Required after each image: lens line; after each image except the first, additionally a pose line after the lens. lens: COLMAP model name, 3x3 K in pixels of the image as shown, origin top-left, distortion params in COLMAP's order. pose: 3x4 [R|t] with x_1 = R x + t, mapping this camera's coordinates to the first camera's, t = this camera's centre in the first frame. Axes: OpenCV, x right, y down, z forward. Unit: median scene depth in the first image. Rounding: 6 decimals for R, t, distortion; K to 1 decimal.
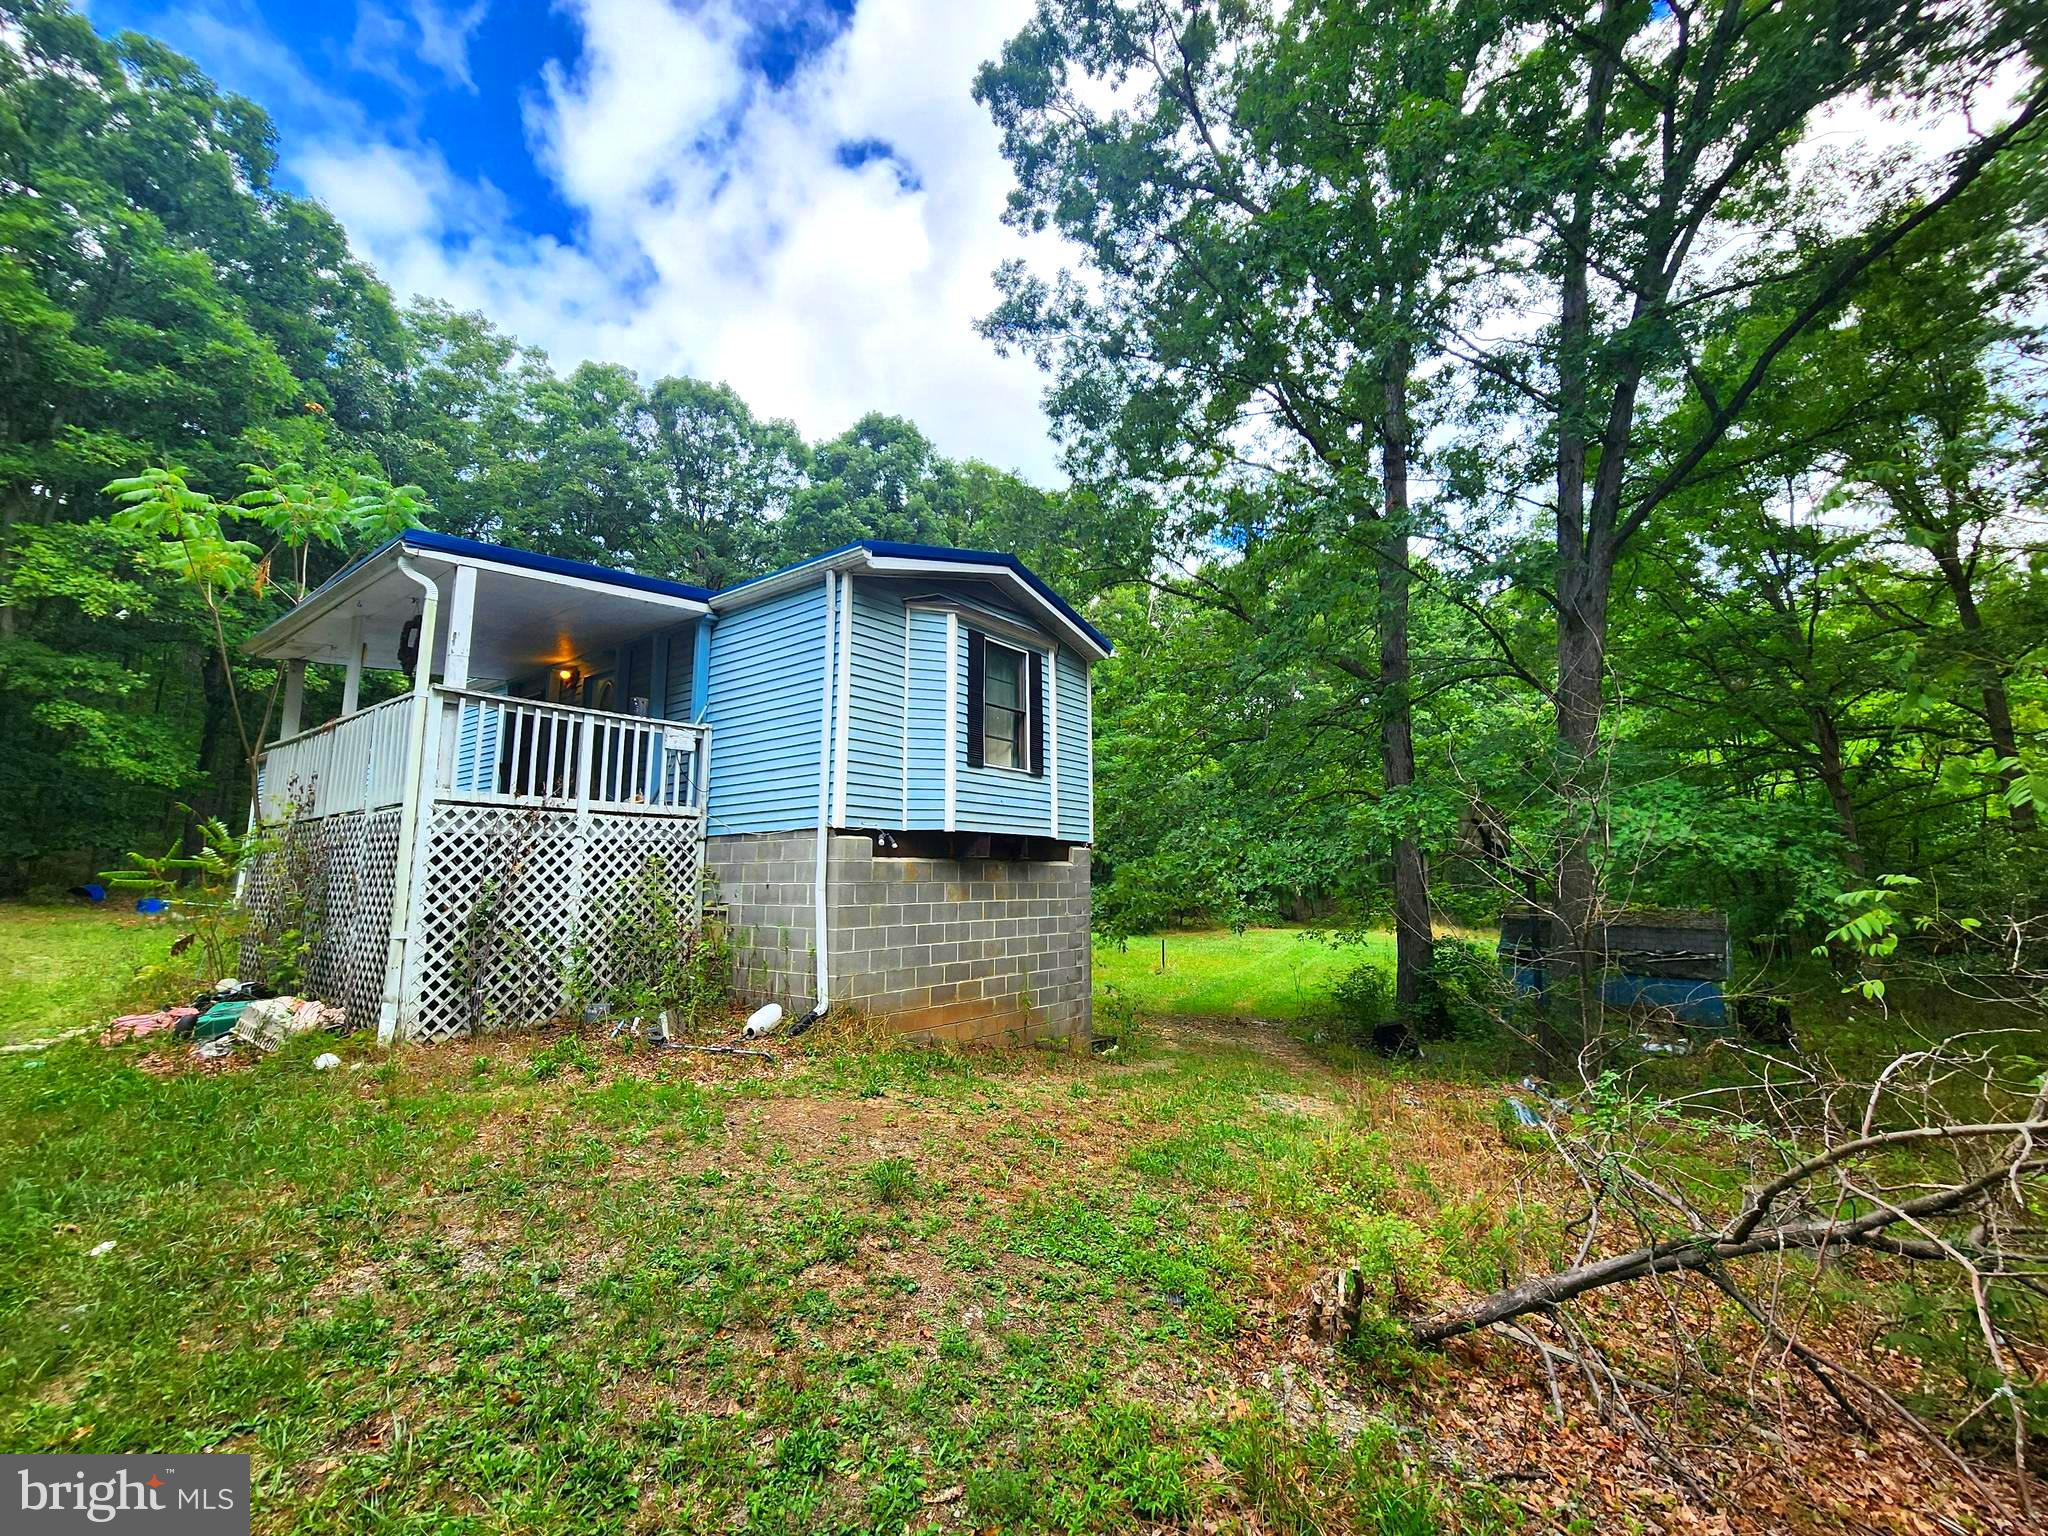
lens RADIAL K [[838.5, 0, 1027.3], [0, 838.5, 763.4], [0, 0, 1]] dist [0.001553, 0.000160]
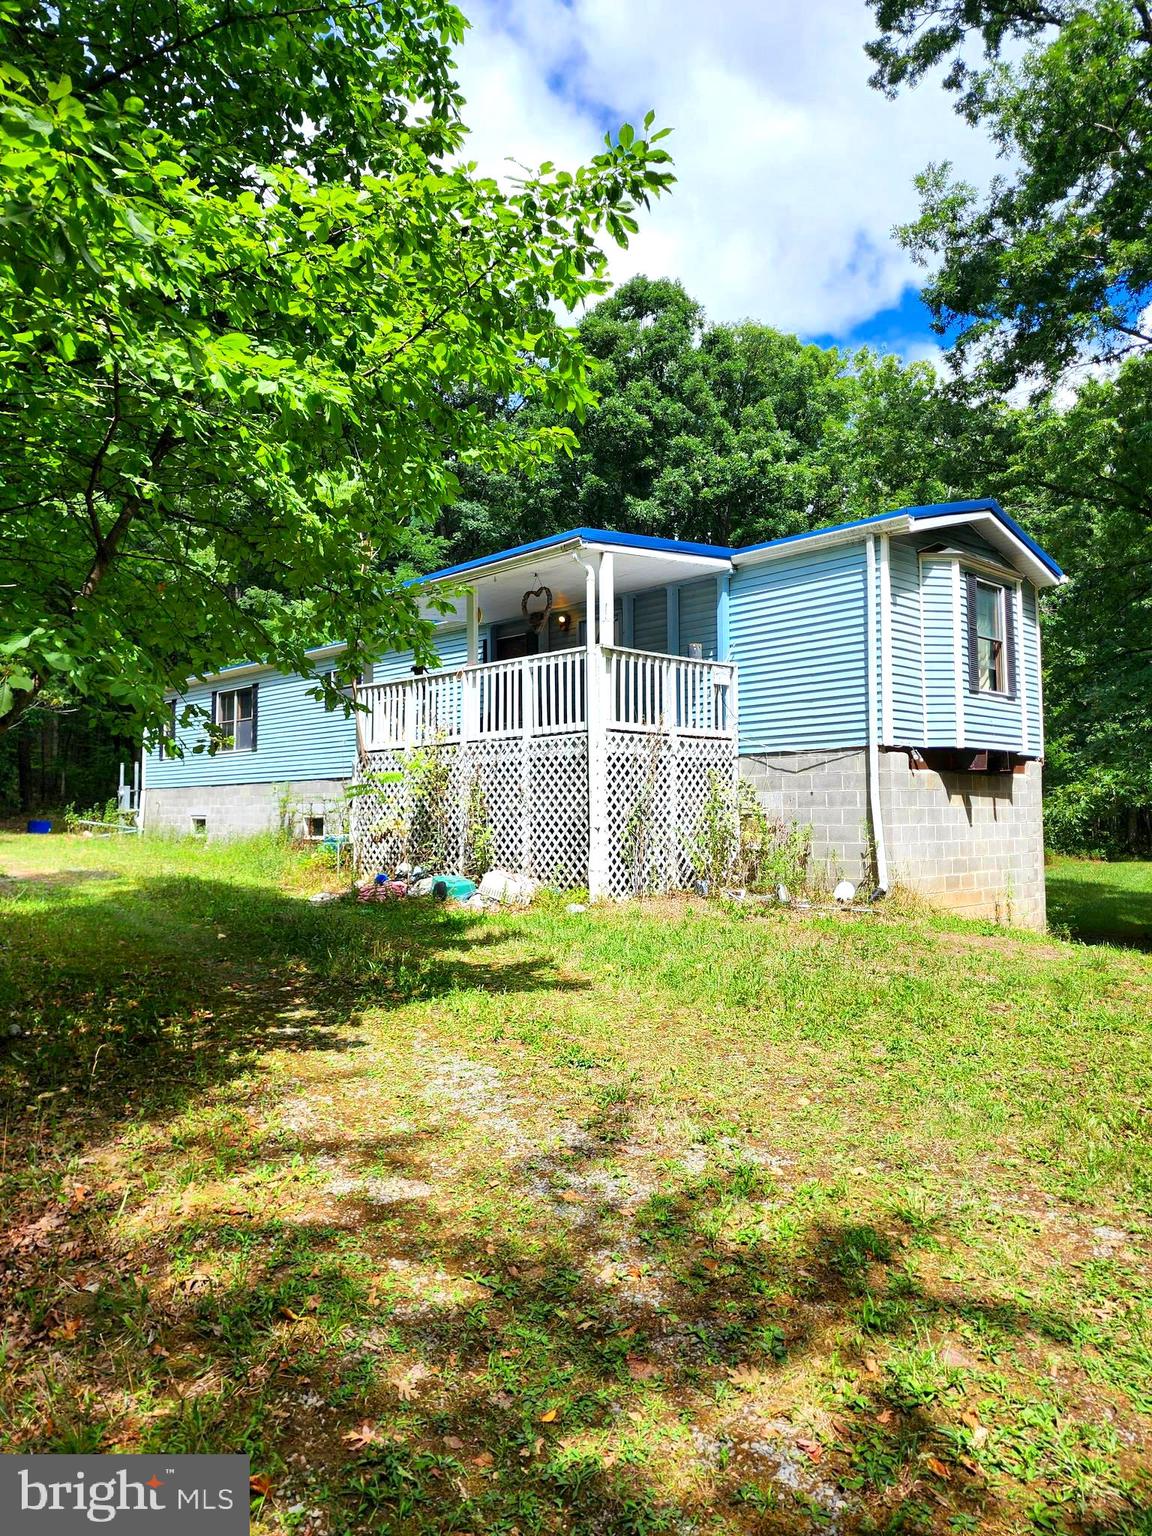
lens RADIAL K [[1001.4, 0, 574.8], [0, 1001.4, 765.9], [0, 0, 1]] dist [0.035424, -0.020710]
pose [[0.984569, -0.009669, -0.174732, -0.372230], [0.025850, 0.995555, 0.090569, -0.036749], [0.173080, -0.093688, 0.980442, -0.498128]]
